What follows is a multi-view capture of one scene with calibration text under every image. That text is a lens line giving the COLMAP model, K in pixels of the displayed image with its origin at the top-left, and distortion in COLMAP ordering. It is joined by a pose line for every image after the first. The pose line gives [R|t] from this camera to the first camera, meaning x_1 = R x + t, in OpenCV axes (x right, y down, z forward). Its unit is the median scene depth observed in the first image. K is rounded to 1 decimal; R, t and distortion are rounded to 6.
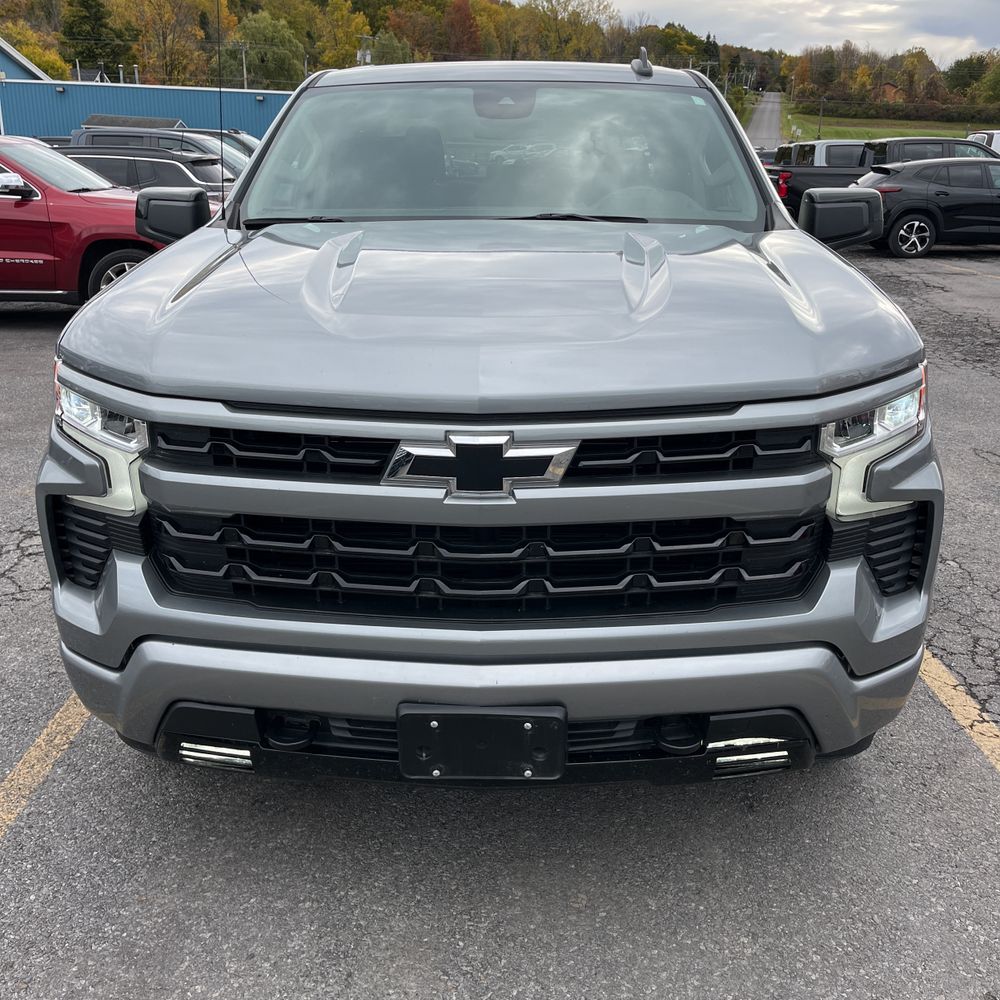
lens RADIAL K [[996.5, 0, 504.5], [0, 996.5, 499.7], [0, 0, 1]] dist [0.102059, -0.137354]
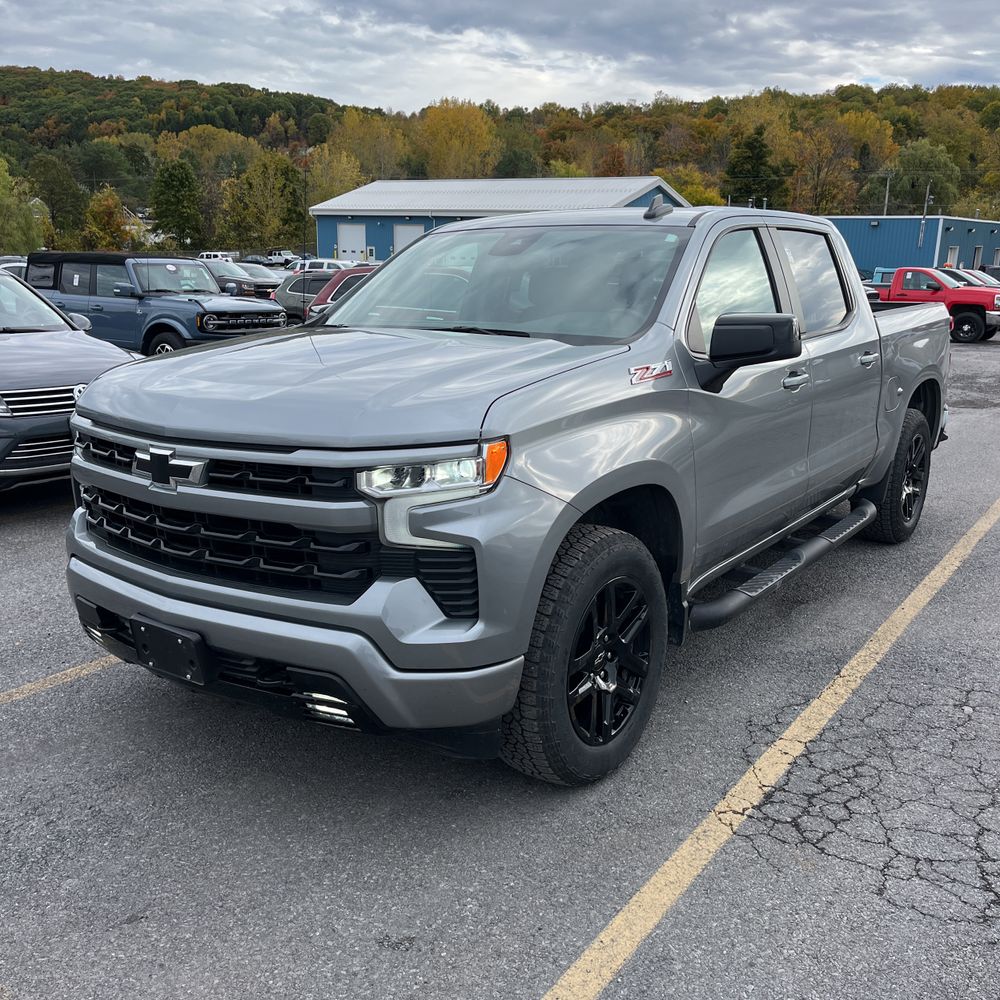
lens RADIAL K [[996.5, 0, 504.5], [0, 996.5, 499.7], [0, 0, 1]] dist [0.102059, -0.137354]
pose [[0.826378, 0.123710, -0.549358, 1.019461], [-0.184201, 0.981286, -0.056110, 0.004827], [0.532136, 0.147561, 0.833701, -0.051866]]
